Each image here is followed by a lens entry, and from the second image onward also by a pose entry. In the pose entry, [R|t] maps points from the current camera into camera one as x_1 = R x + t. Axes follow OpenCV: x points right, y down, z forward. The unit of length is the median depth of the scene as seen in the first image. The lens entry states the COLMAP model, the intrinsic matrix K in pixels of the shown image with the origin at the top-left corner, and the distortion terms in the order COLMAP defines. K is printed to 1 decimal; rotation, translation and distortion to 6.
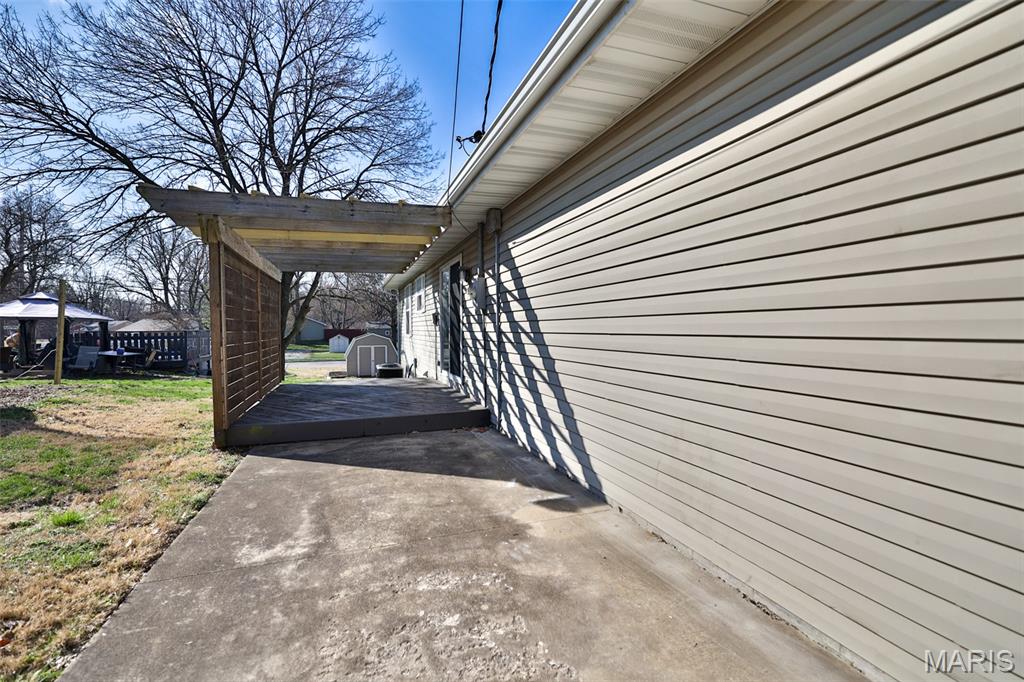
lens RADIAL K [[478.2, 0, 511.8], [0, 478.2, 337.0], [0, 0, 1]] dist [-0.031812, 0.001124]
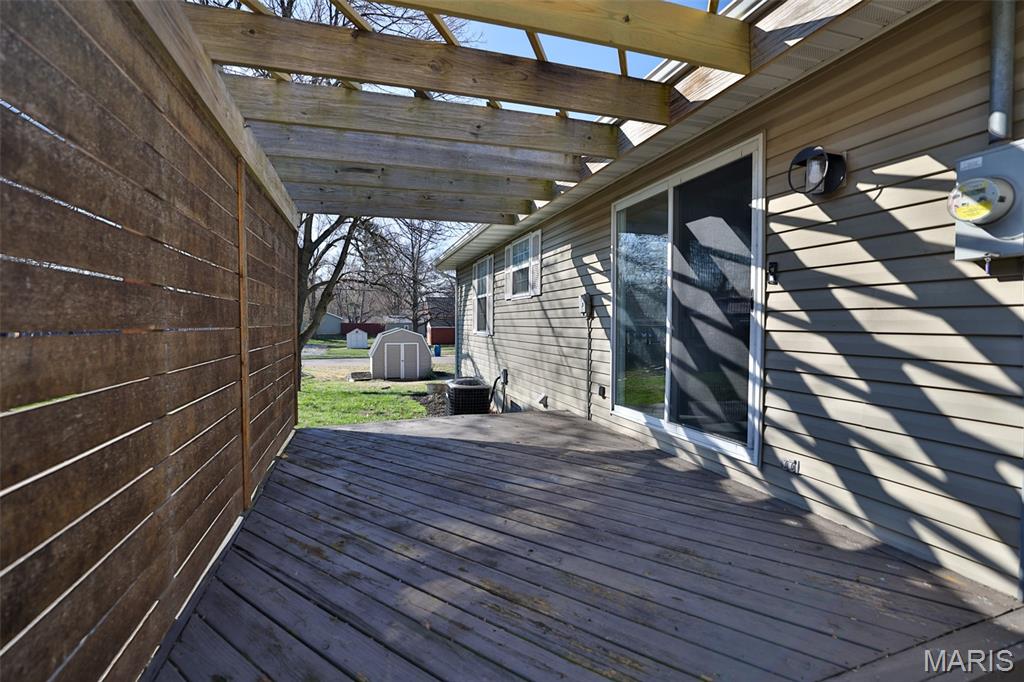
lens RADIAL K [[478.2, 0, 511.8], [0, 478.2, 337.0], [0, 0, 1]] dist [-0.031812, 0.001124]
pose [[0.999648, 0.007357, -0.025487, -0.113619], [-0.007099, 0.999923, 0.010179, -0.003643], [0.025559, -0.009994, 0.999623, 0.230544]]
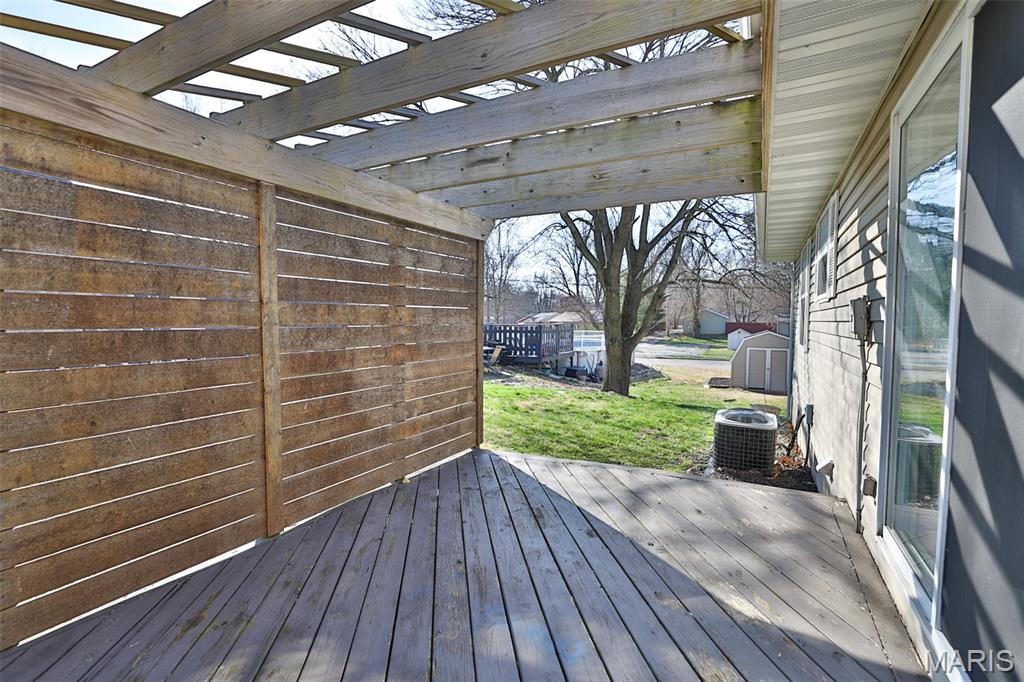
lens RADIAL K [[478.2, 0, 511.8], [0, 478.2, 337.0], [0, 0, 1]] dist [-0.031812, 0.001124]
pose [[0.684367, 0.037701, -0.728162, -0.049473], [-0.025308, 0.999289, 0.027954, -0.014645], [0.728698, -0.000702, 0.684834, 0.323852]]
